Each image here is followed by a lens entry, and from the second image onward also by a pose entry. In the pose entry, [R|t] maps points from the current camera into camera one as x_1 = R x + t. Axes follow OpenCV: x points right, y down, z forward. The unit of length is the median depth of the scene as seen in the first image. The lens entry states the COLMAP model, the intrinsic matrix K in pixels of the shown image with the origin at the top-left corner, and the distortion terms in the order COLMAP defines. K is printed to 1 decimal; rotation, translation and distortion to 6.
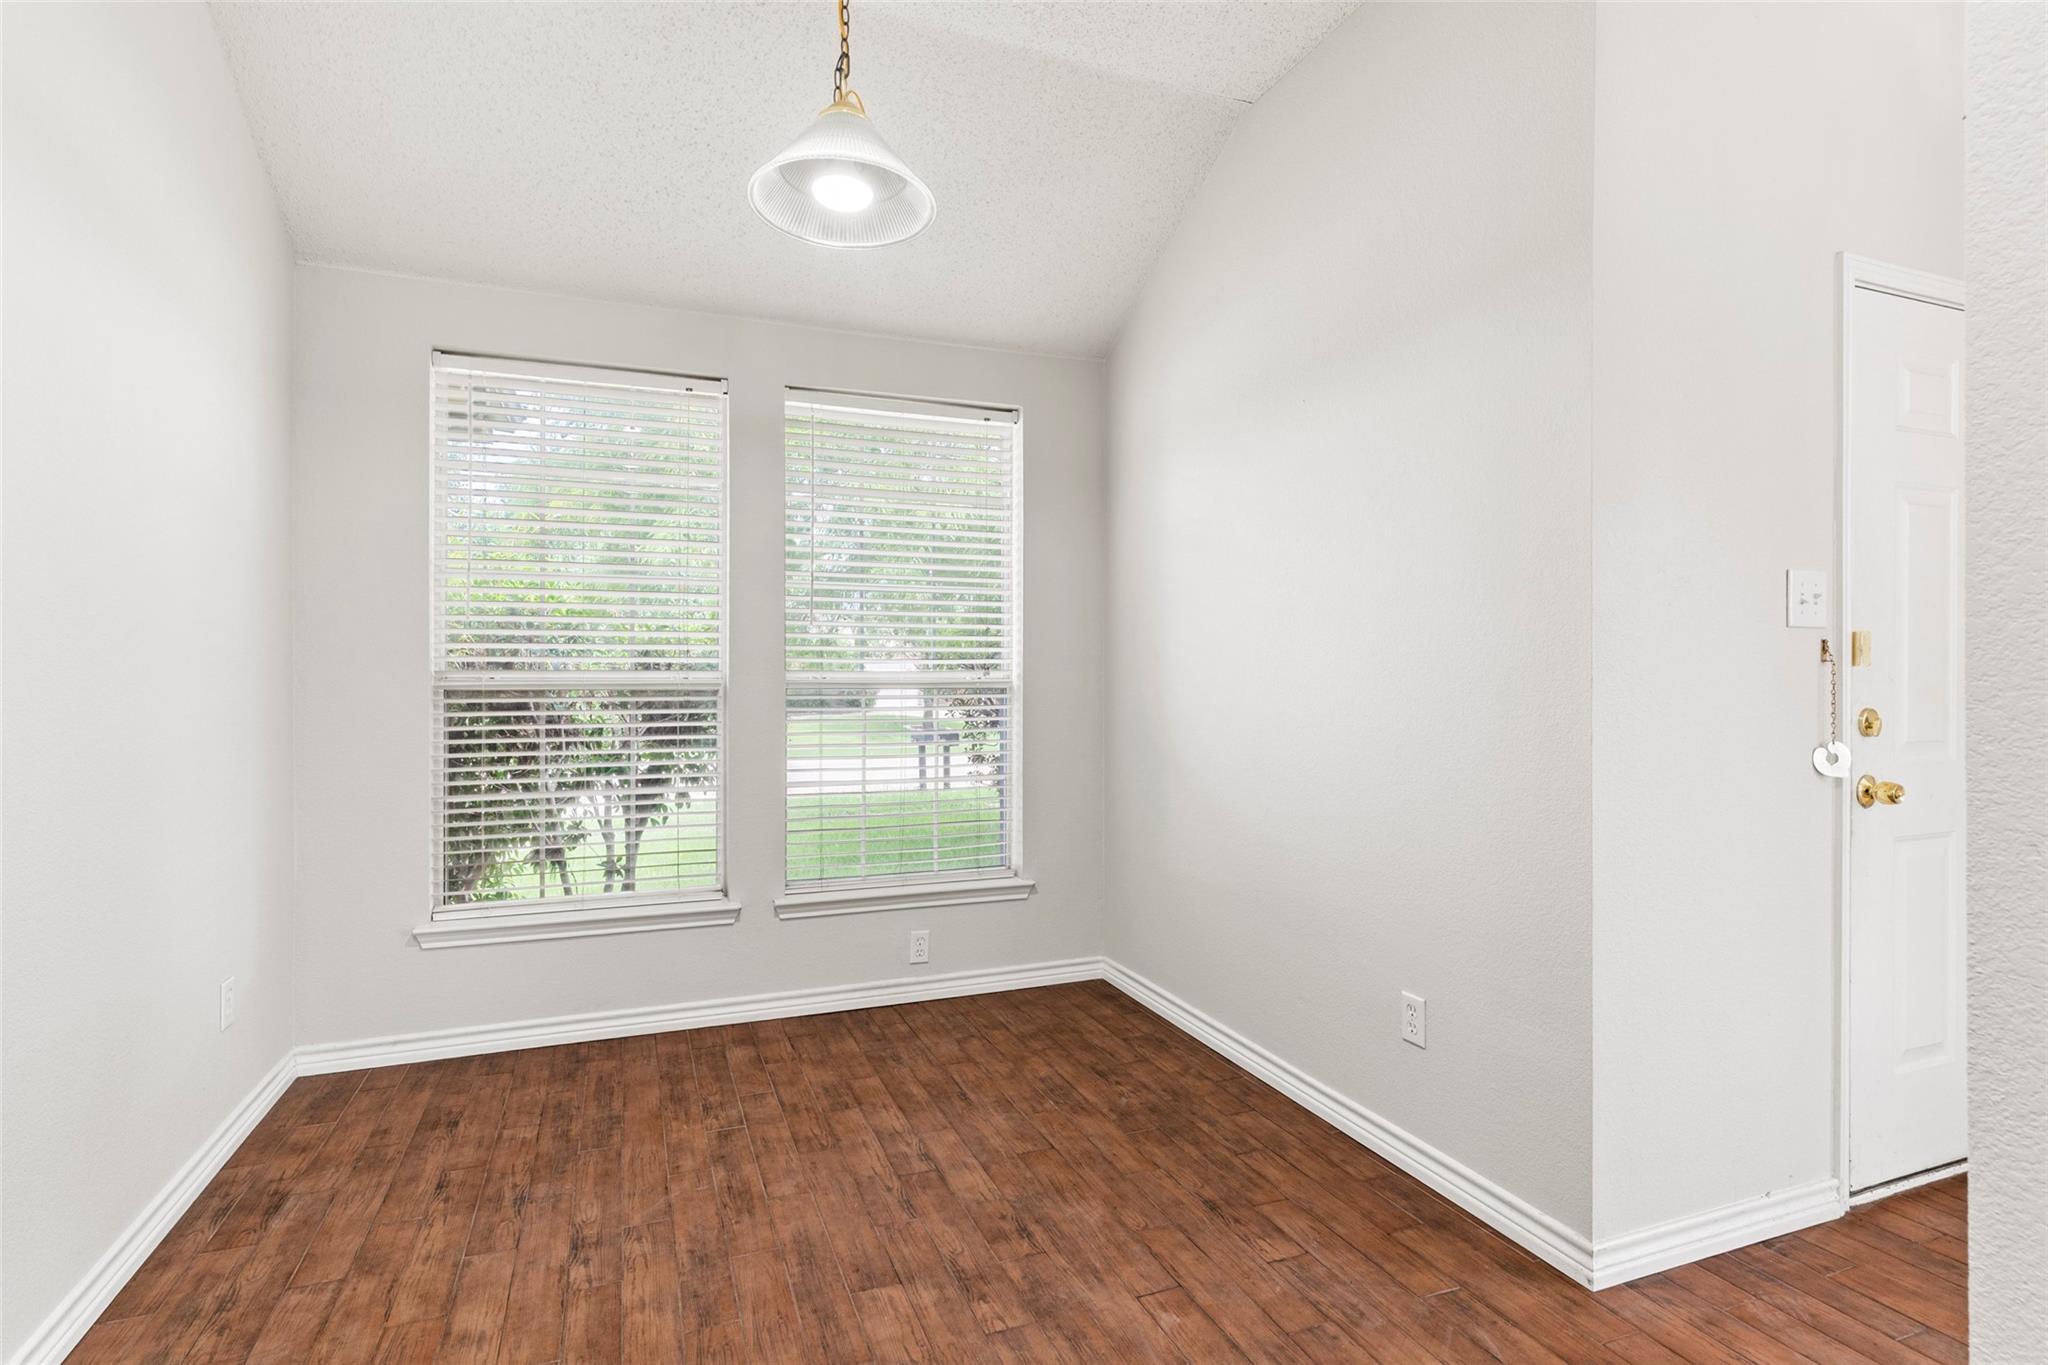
lens RADIAL K [[1005.6, 0, 1020.0], [0, 1005.6, 677.7], [0, 0, 1]] dist [0.001872, -0.000155]
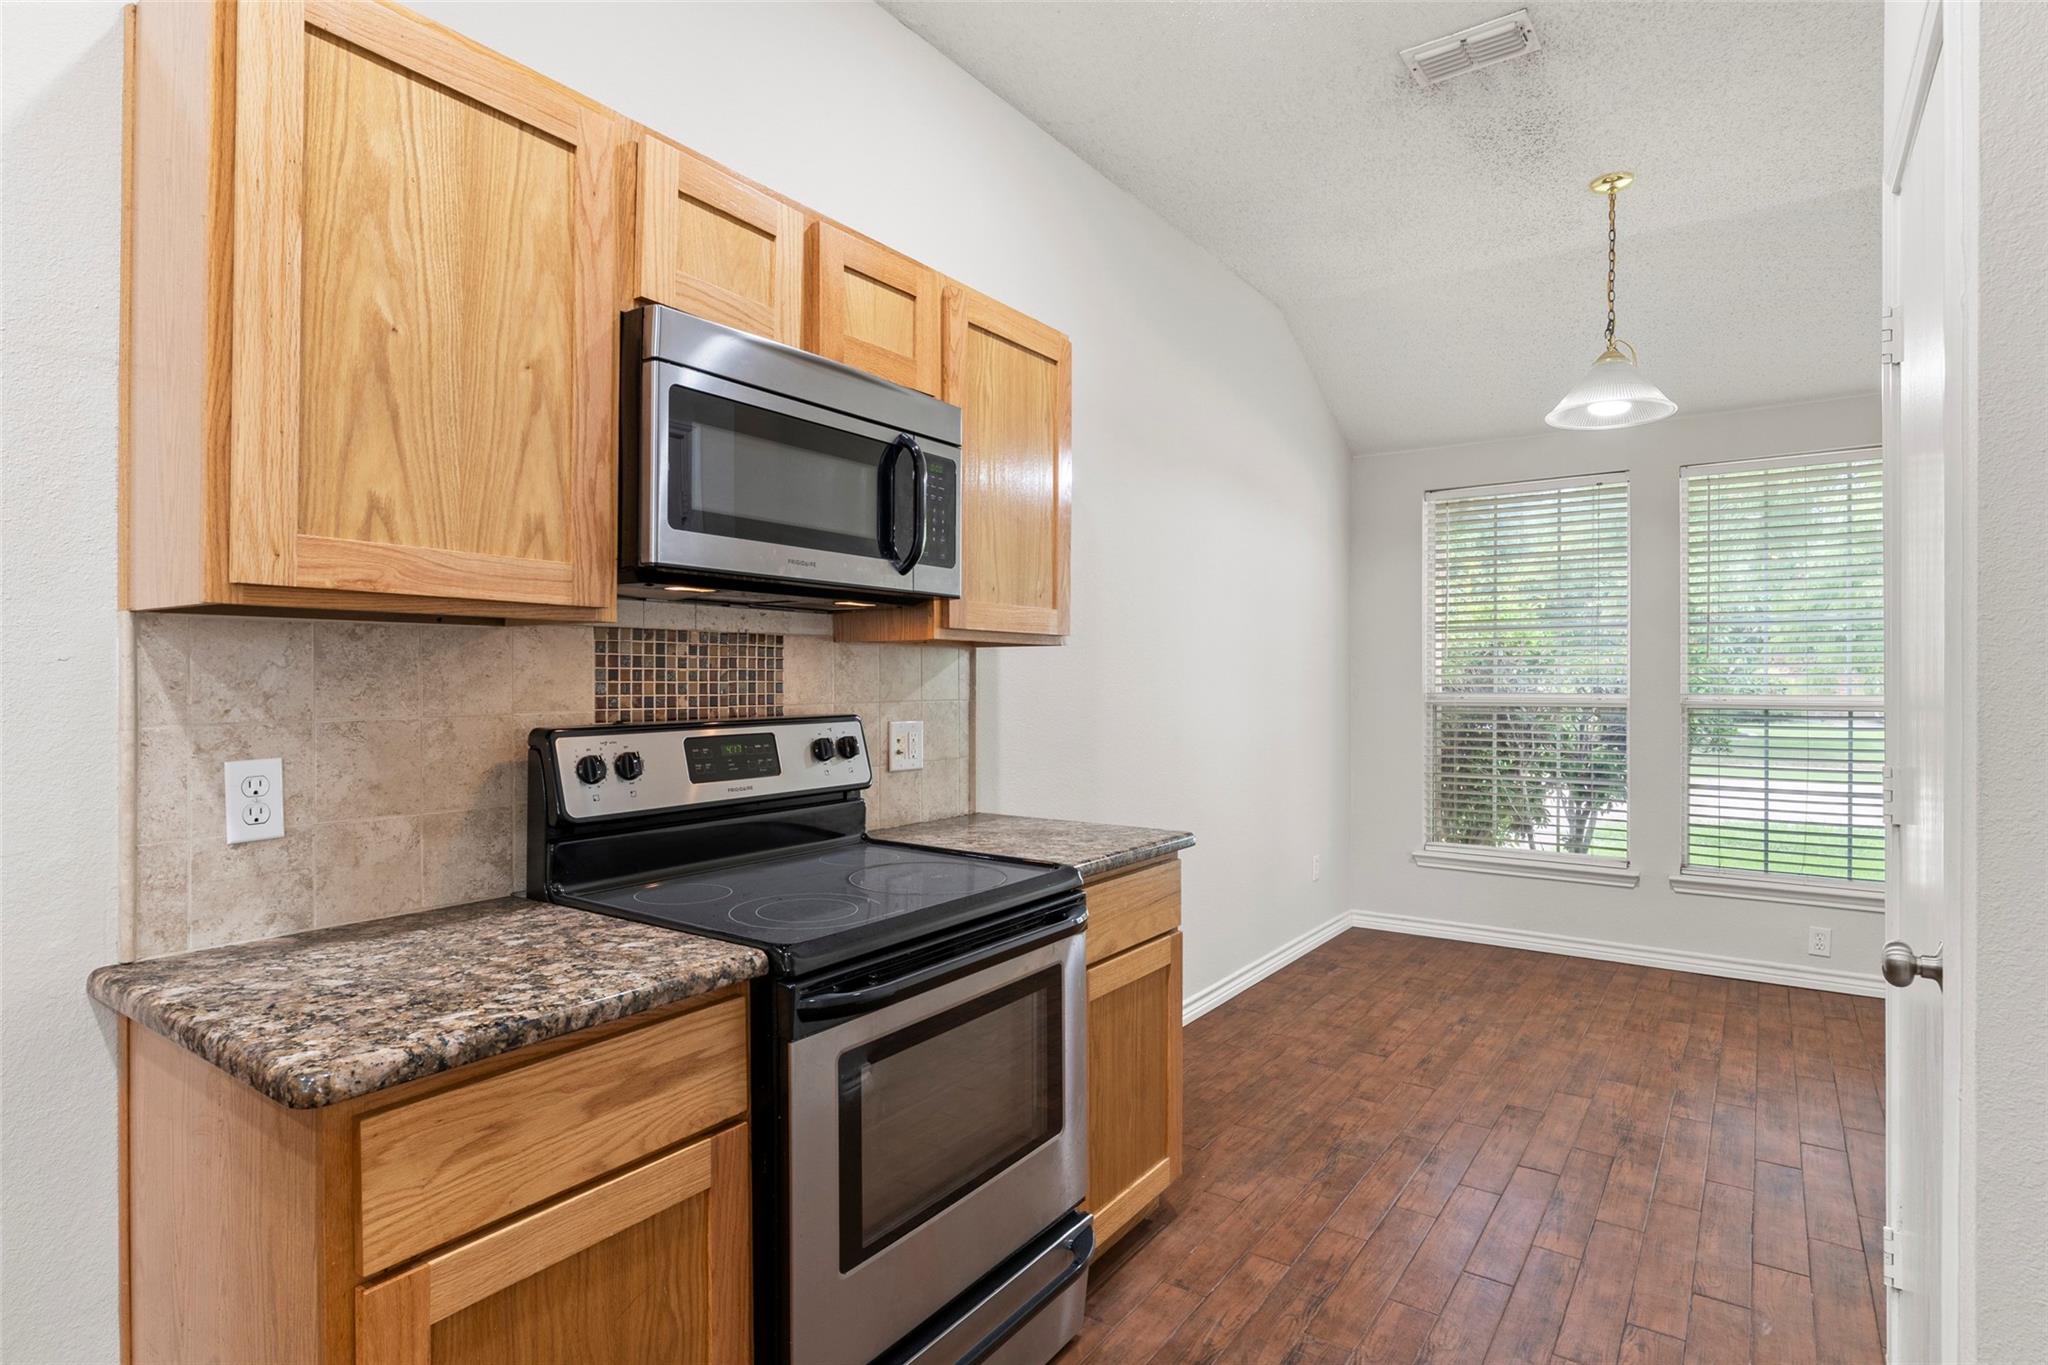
lens RADIAL K [[1078.3, 0, 1006.4], [0, 1078.3, 675.3], [0, 0, 1]] dist [-0.001634, -0.000347]
pose [[0.548633, -0.001360, -0.836063, 0.601687], [-0.000230, 0.999998, -0.001778, -0.039250], [0.836064, 0.001168, 0.548631, -0.614700]]
